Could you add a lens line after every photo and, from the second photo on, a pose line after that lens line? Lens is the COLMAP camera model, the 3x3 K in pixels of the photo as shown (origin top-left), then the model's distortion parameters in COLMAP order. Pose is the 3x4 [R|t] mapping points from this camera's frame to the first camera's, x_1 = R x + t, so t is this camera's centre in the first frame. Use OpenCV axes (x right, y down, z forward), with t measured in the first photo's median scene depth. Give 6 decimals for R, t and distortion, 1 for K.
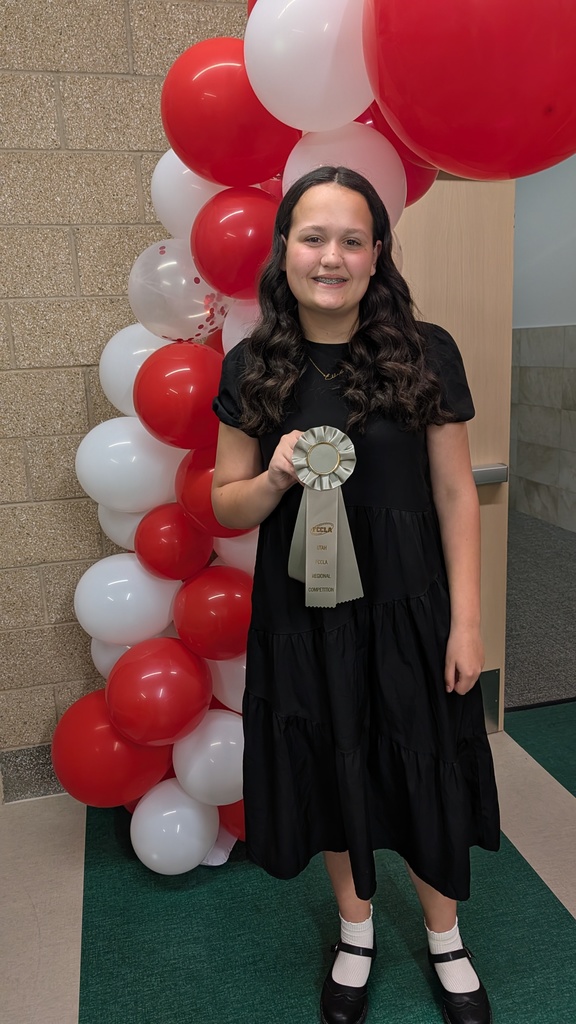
lens RADIAL K [[771.3, 0, 272.0], [0, 771.3, 509.1], [0, 0, 1]] dist [0.015101, -0.015727]
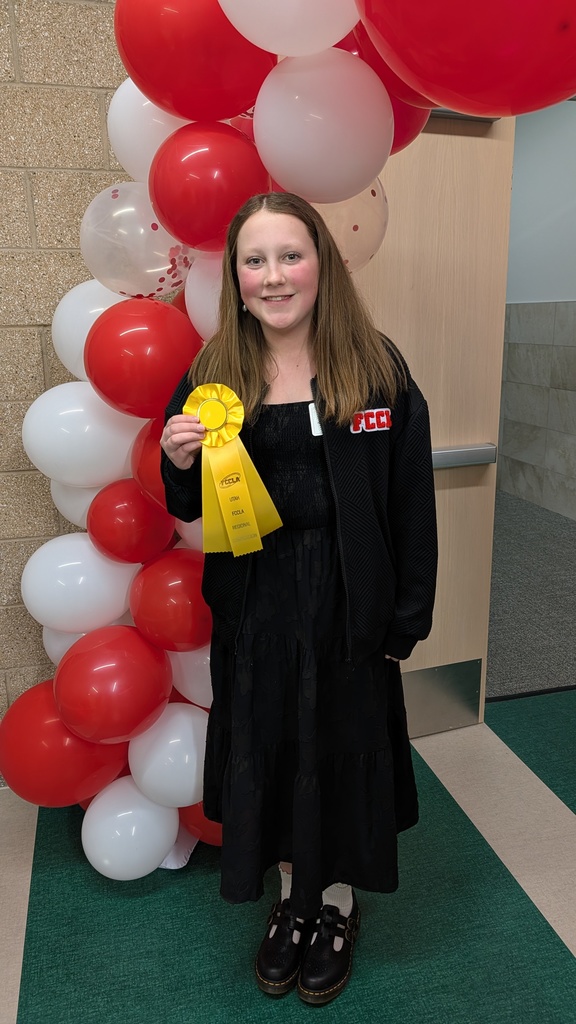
lens RADIAL K [[771.3, 0, 280.0], [0, 771.3, 503.8], [0, 0, 1]] dist [0.015101, -0.015727]
pose [[0.999349, 0.019547, 0.030323, 0.017757], [-0.020373, 0.999424, 0.027146, -0.006058], [-0.029775, -0.027746, 0.999171, 0.081222]]
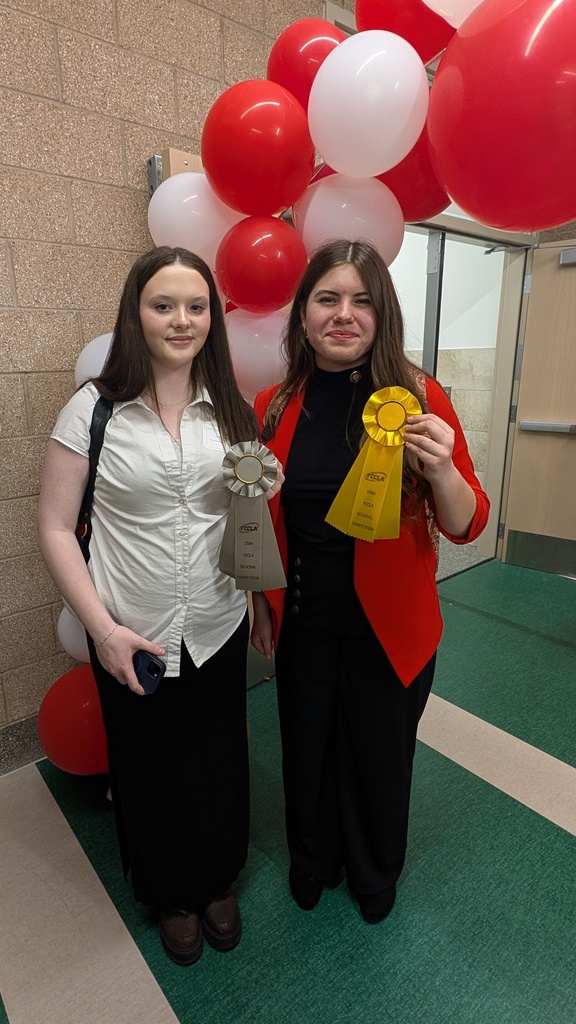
lens RADIAL K [[576.5, 0, 261.3], [0, 576.5, 507.3], [0, 0, 1]] dist [-0.006496, 0.012278]
pose [[0.906588, -0.077554, 0.414830, -0.319908], [0.066003, 0.996930, 0.042133, -0.014882], [-0.416824, -0.010817, 0.908923, 0.153665]]
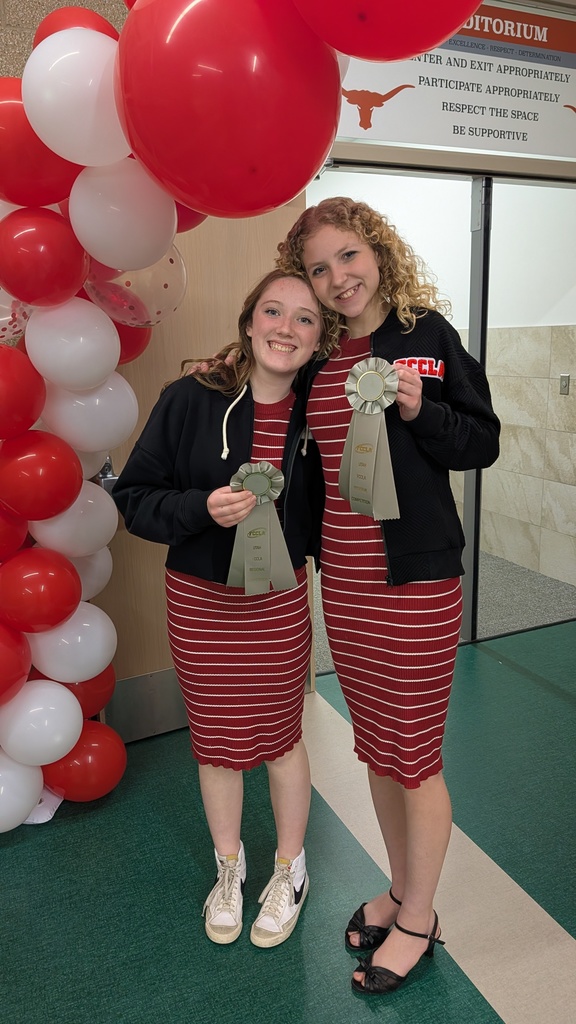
lens RADIAL K [[771.3, 0, 280.2], [0, 771.3, 512.7], [0, 0, 1]] dist [0.015101, -0.015727]
pose [[0.983909, -0.021844, 0.177331, 0.077978], [0.021020, 0.999758, 0.006525, 0.023460], [-0.177430, -0.002693, 0.984130, -0.136747]]
